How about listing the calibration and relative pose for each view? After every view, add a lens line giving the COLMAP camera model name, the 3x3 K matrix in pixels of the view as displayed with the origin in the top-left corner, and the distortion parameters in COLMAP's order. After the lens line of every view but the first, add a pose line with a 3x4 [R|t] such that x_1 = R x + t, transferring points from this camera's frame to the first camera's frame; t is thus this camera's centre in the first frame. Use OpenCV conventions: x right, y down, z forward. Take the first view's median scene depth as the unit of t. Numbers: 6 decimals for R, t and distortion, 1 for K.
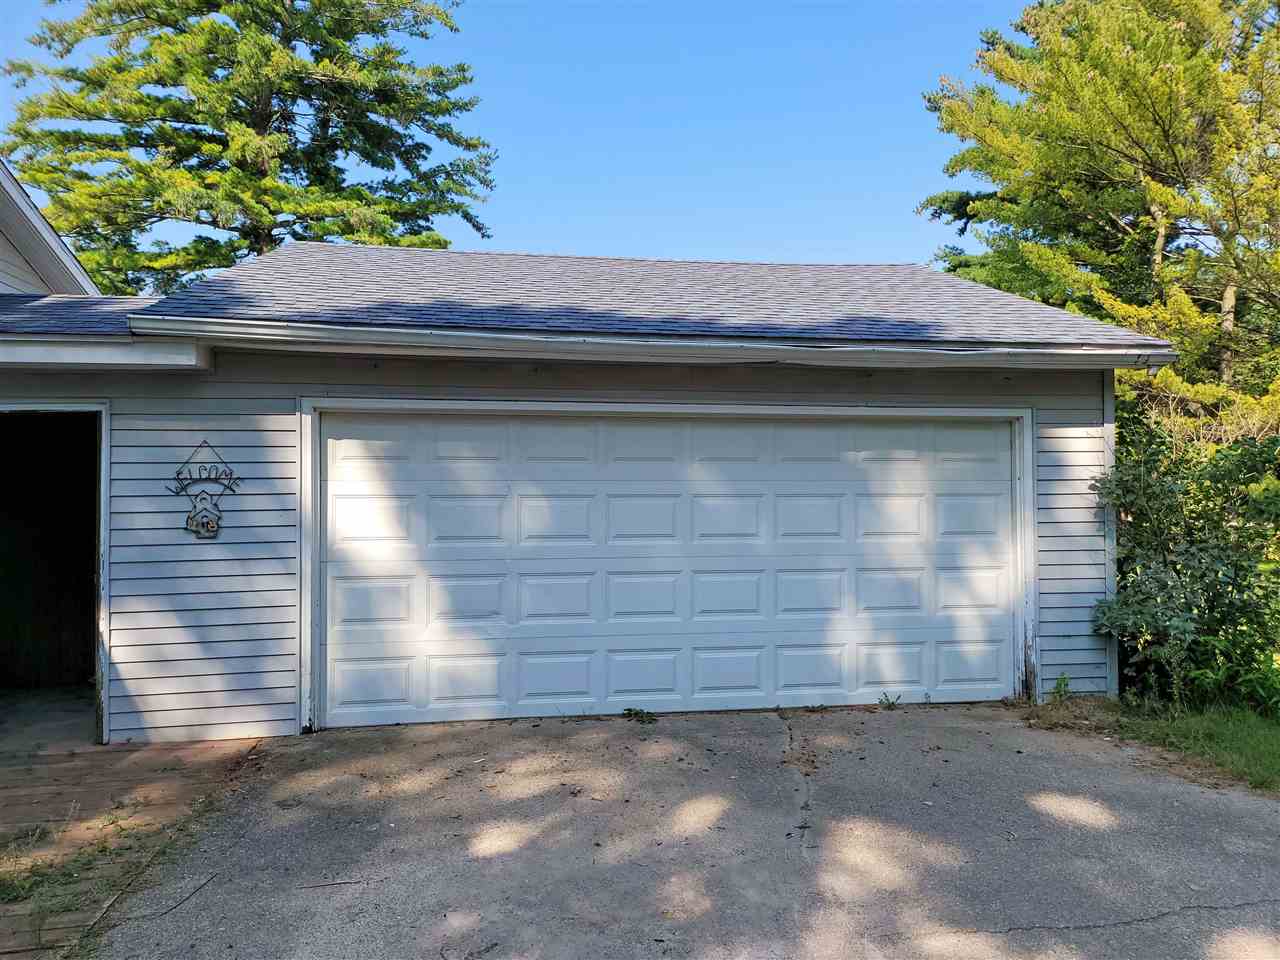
lens RADIAL K [[962.7, 0, 640.0], [0, 962.7, 480.0], [0, 0, 1]] dist [-0.002647, -0.000853]
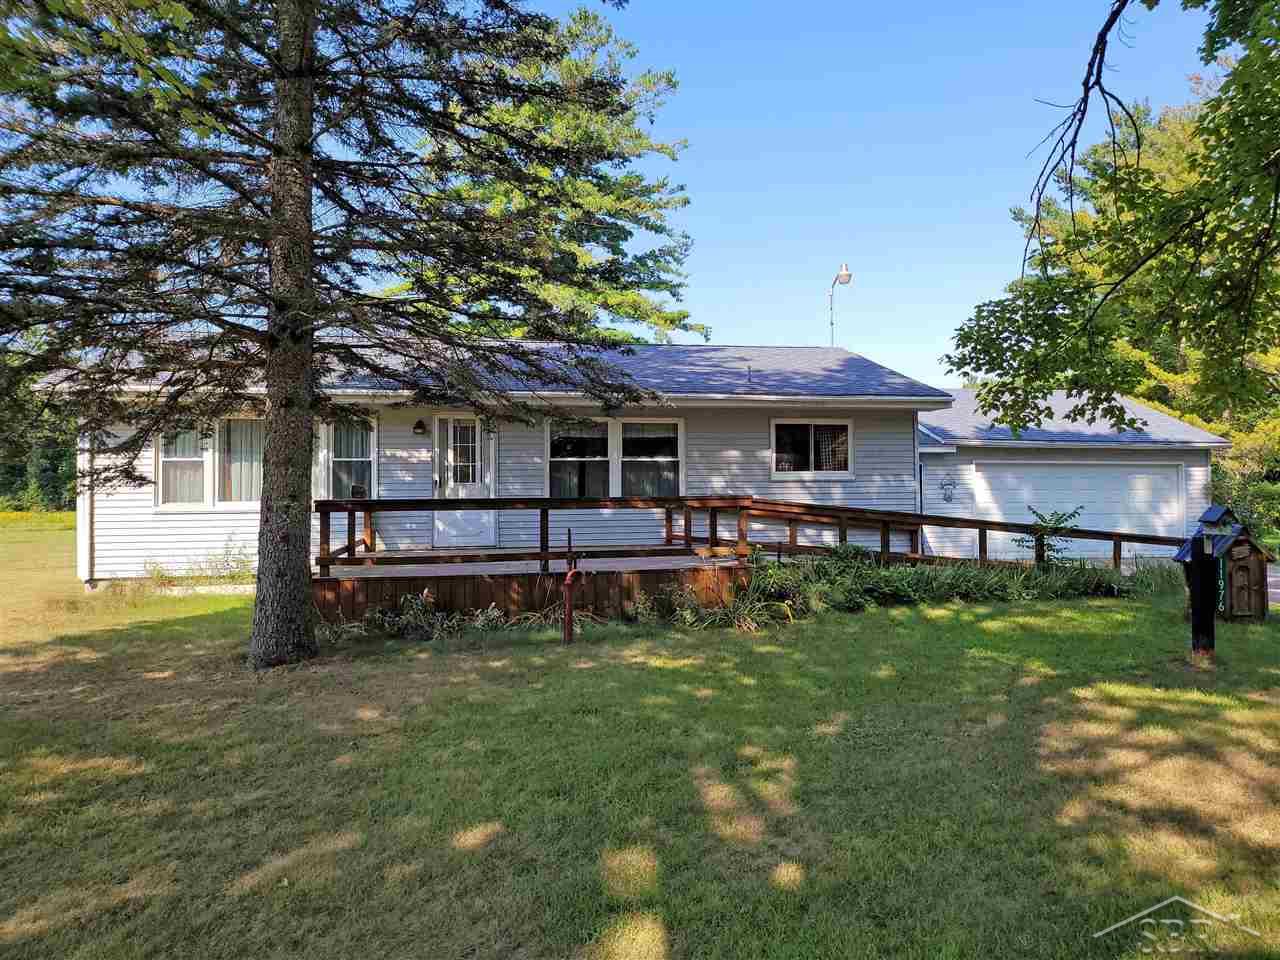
lens RADIAL K [[975.7, 0, 640.0], [0, 975.7, 480.0], [0, 0, 1]] dist [0.000681, 0.000405]
pose [[0.999794, -0.003947, 0.019909, -1.492215], [0.003910, 0.999991, 0.001876, -0.024442], [-0.019916, -0.001798, 0.999800, -2.257256]]
